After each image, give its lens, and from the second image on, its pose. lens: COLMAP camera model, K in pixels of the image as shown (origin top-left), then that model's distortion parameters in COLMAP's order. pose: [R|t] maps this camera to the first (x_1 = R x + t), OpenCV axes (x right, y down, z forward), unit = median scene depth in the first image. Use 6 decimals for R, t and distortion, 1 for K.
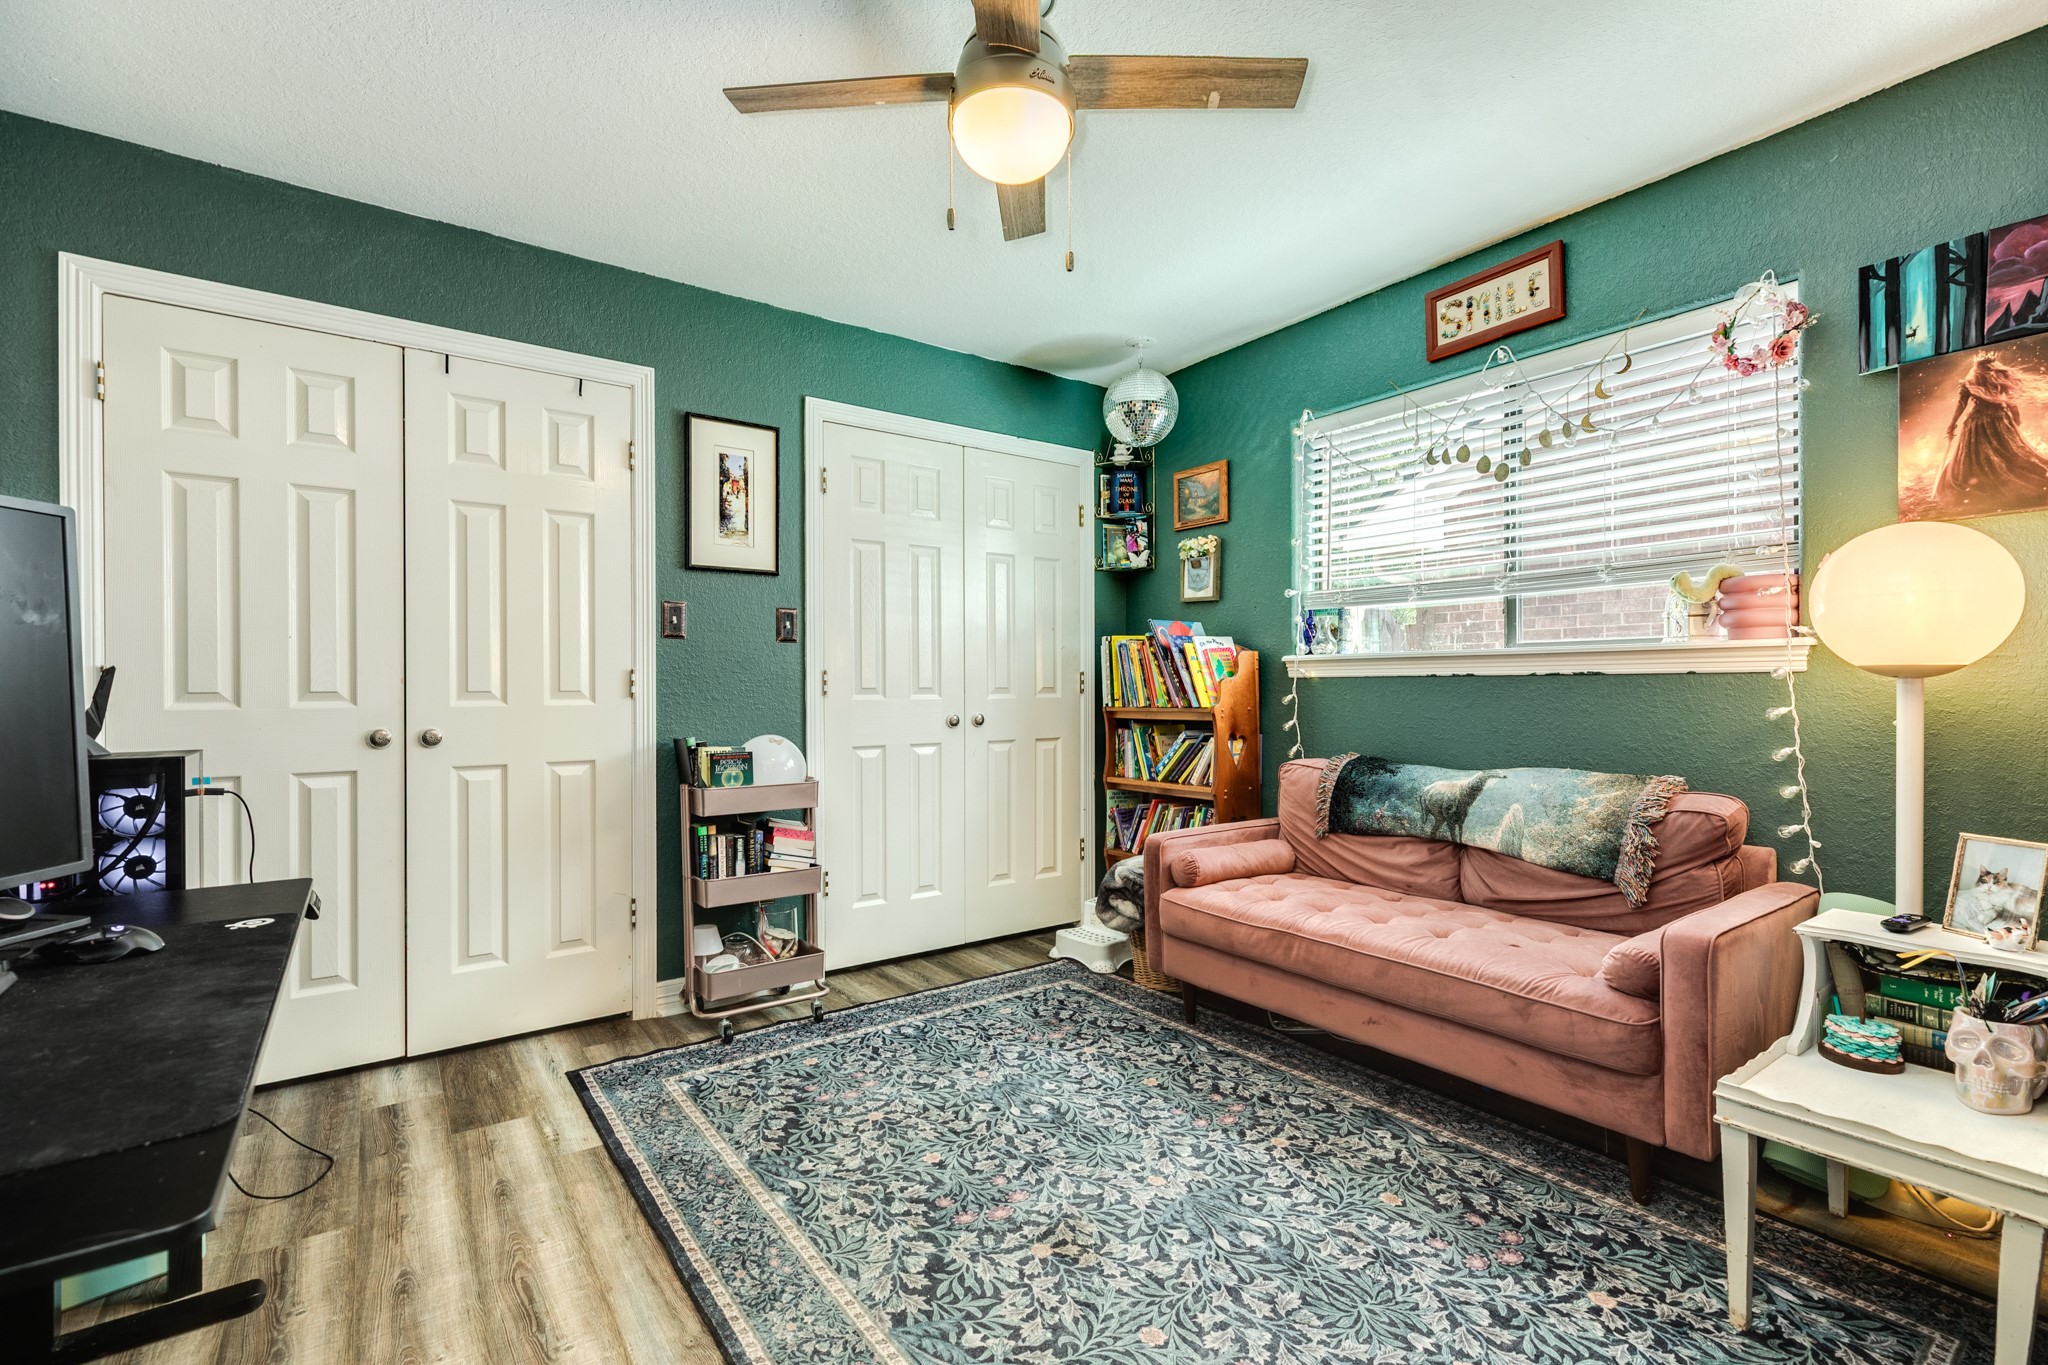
lens RADIAL K [[904.8, 0, 1023.3], [0, 904.8, 689.7], [0, 0, 1]] dist [-0.000128, -0.000002]
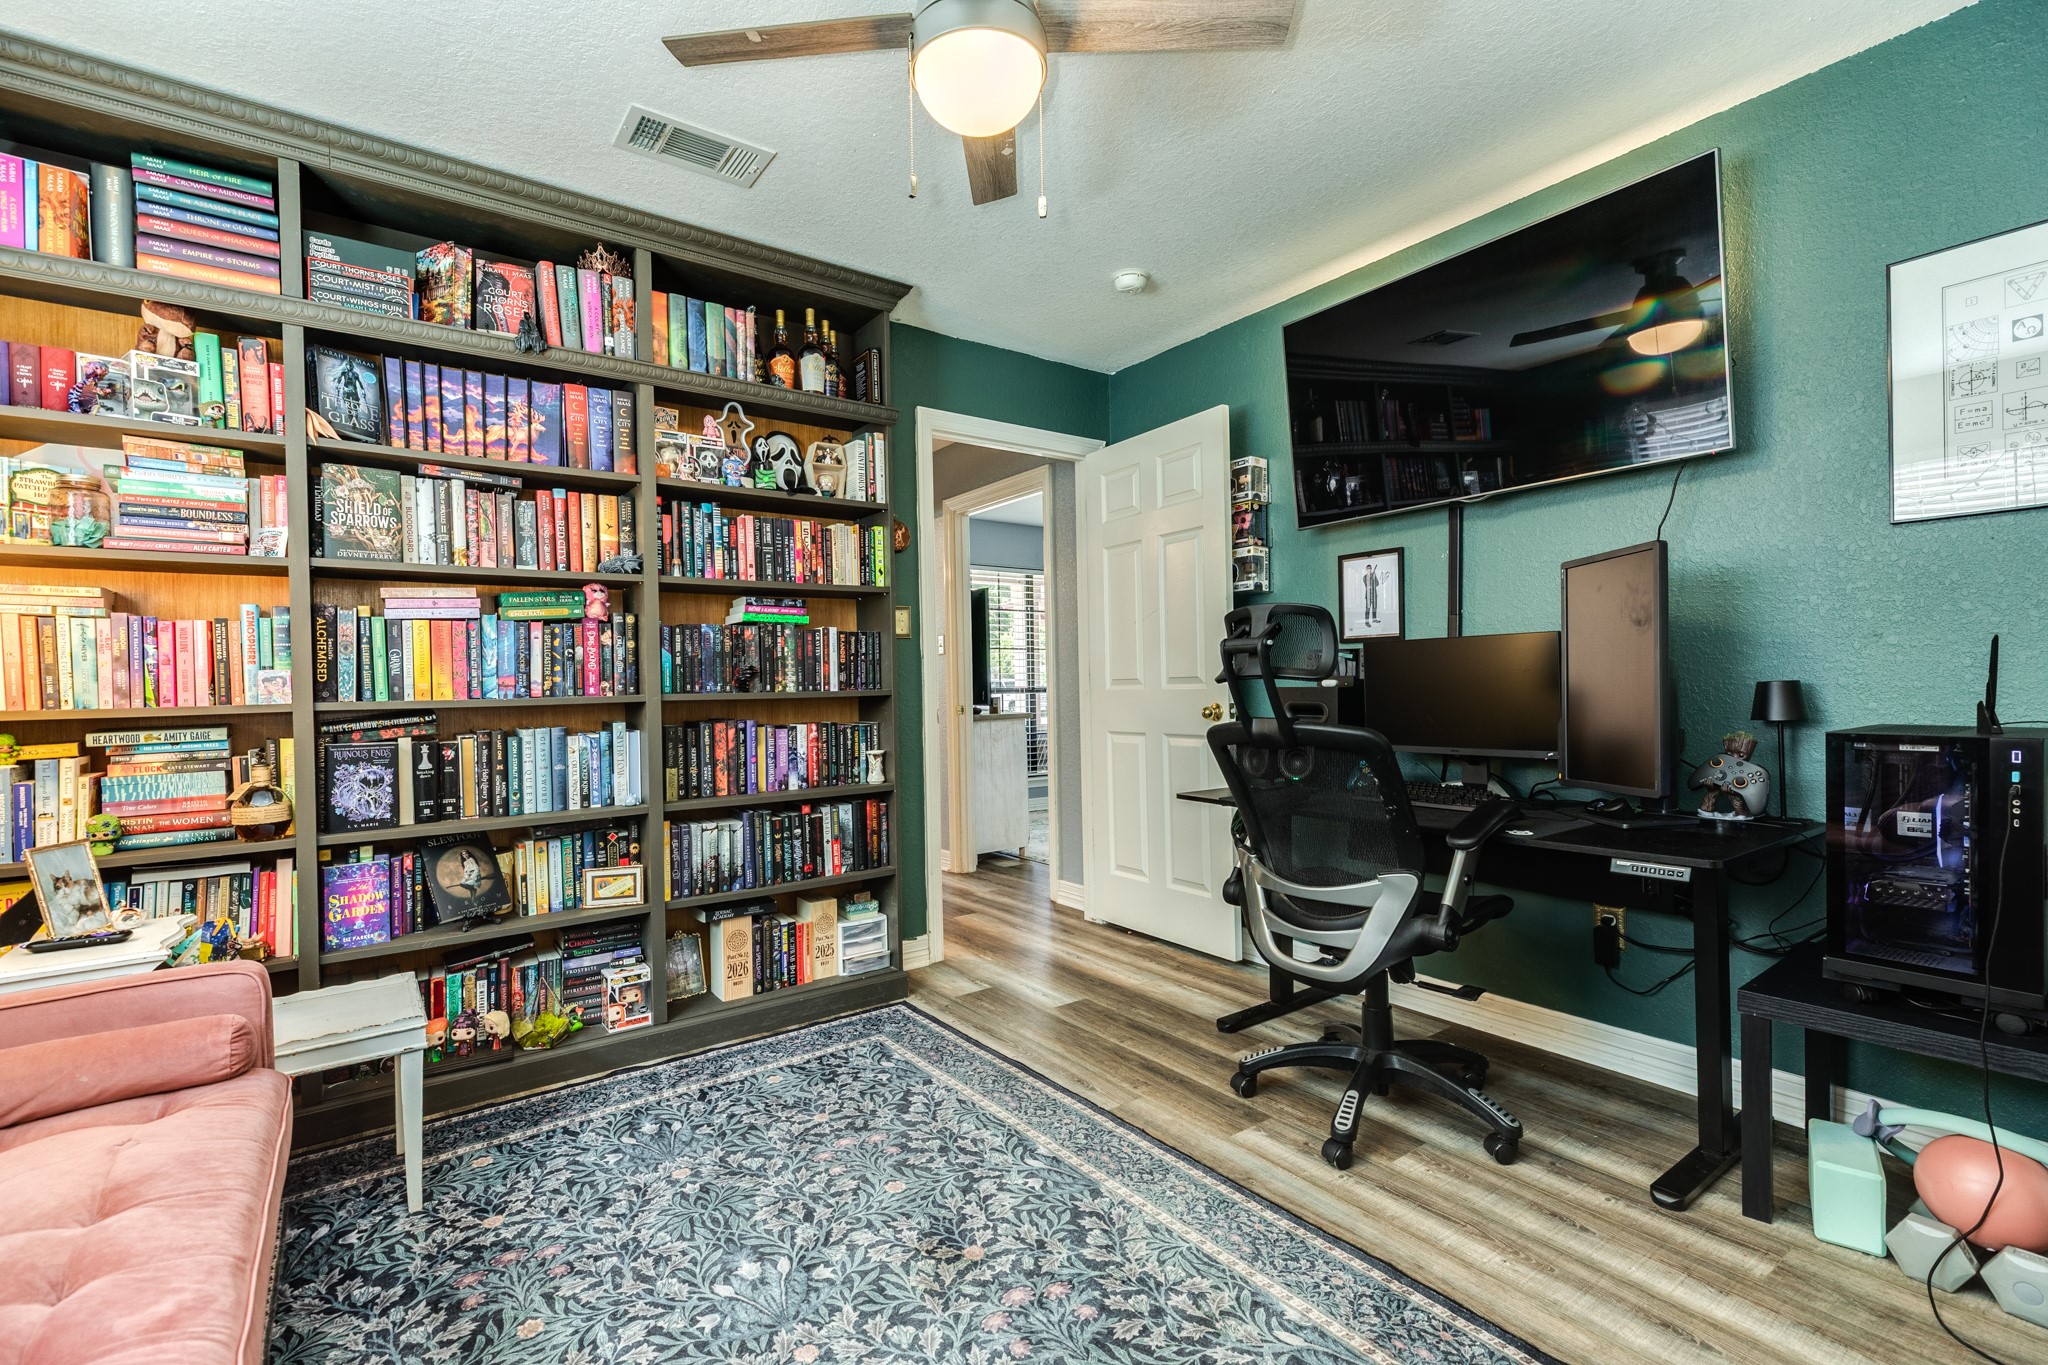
lens RADIAL K [[904.8, 0, 1024.1], [0, 904.8, 687.1], [0, 0, 1]] dist [-0.000128, -0.000002]
pose [[-0.999765, 0.020763, -0.006270, -0.041818], [0.020718, 0.999760, 0.007131, -0.002190], [0.006416, 0.007000, -0.999955, 2.005671]]
